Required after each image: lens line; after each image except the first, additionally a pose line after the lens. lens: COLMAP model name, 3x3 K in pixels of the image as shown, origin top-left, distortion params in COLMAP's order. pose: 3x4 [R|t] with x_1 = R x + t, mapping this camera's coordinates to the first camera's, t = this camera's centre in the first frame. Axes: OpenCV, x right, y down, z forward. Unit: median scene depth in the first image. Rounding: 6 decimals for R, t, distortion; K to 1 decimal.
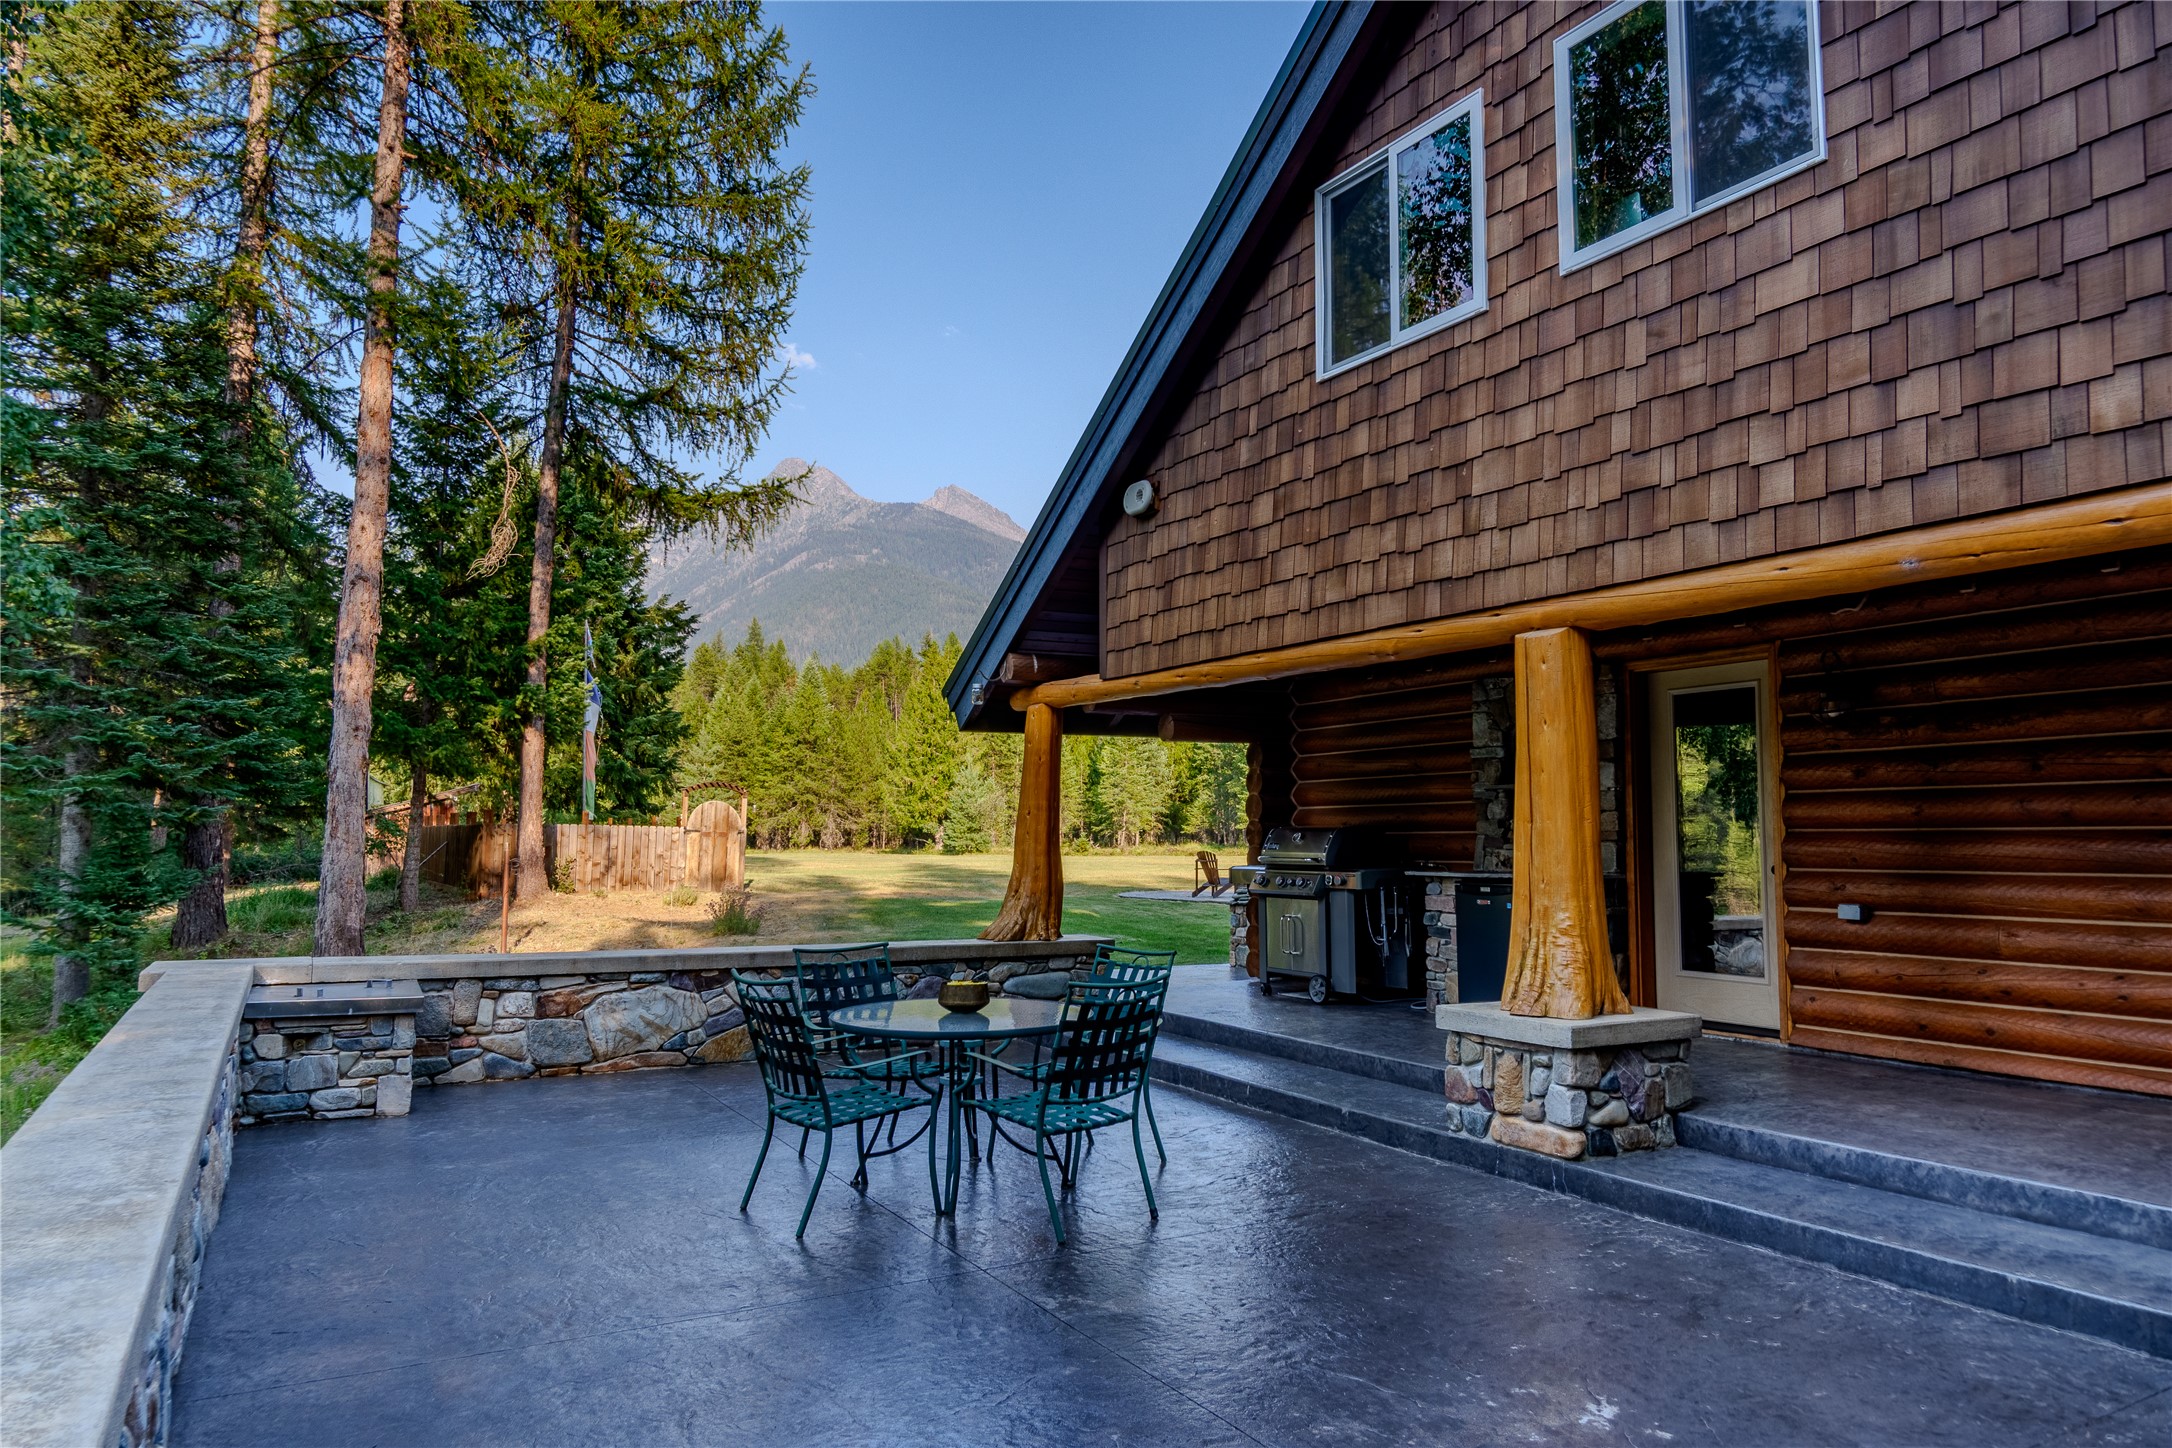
lens RADIAL K [[1409.6, 0, 1096.8], [0, 1409.6, 721.7], [0, 0, 1]] dist [-0.019372, -0.002441]
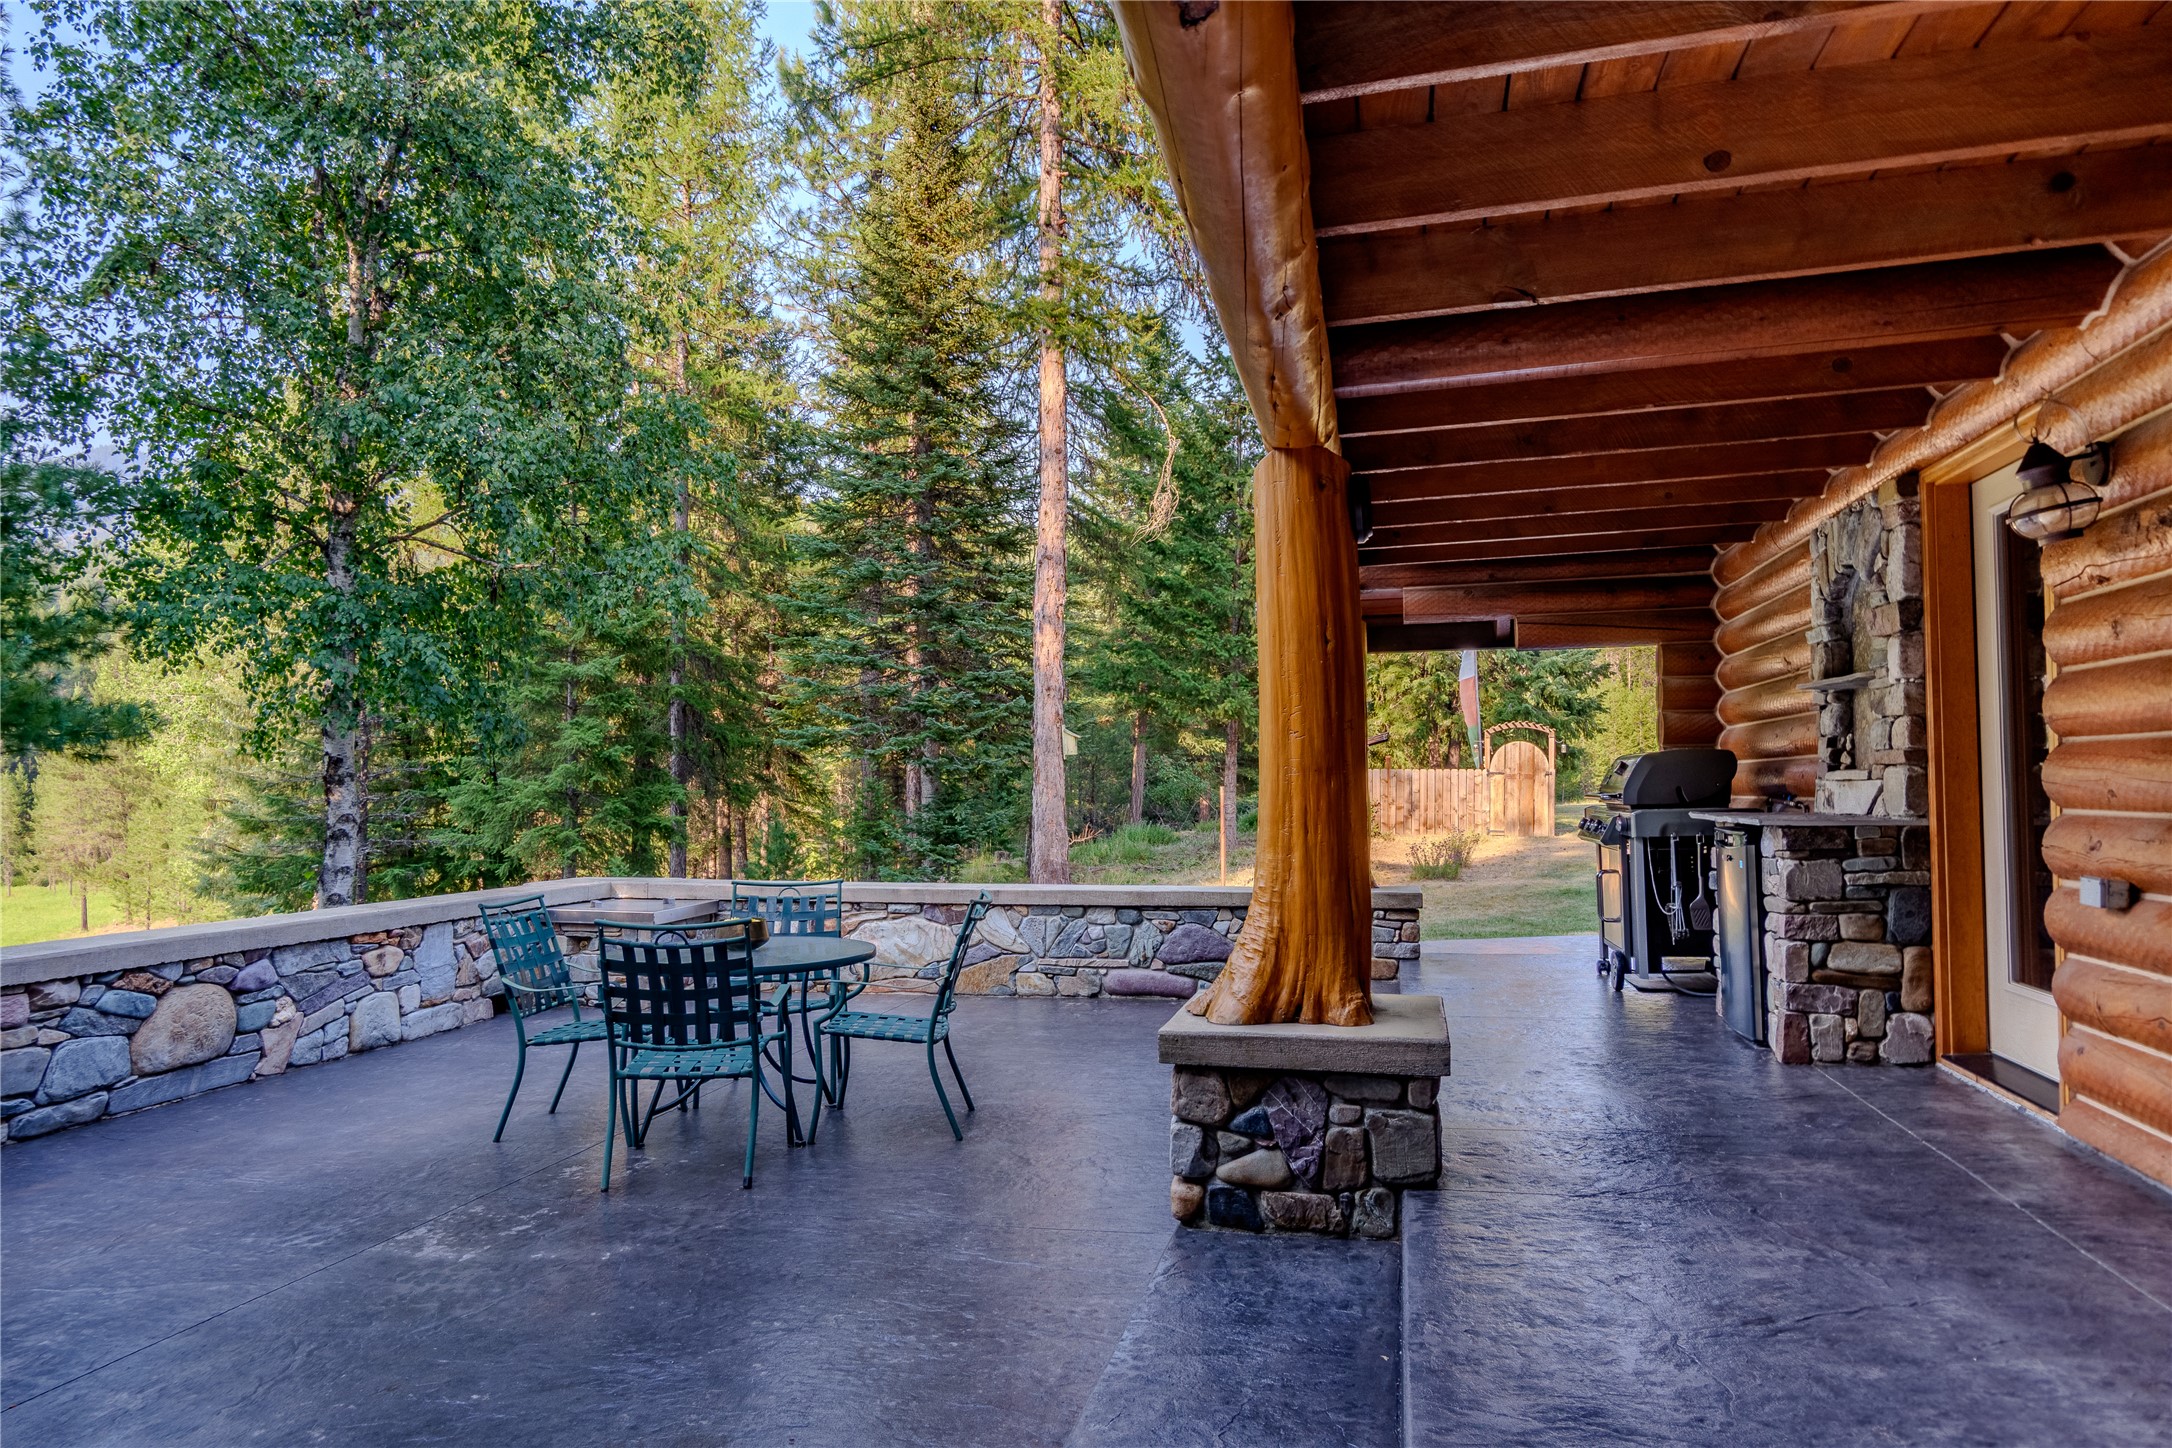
lens RADIAL K [[1409.6, 0, 1086.0], [0, 1409.6, 723.0], [0, 0, 1]] dist [-0.019372, -0.002441]
pose [[0.742811, -0.038714, -0.668381, 0.674395], [0.064884, 0.997790, 0.014315, 0.046637], [0.666350, -0.054000, 0.743681, 0.406290]]
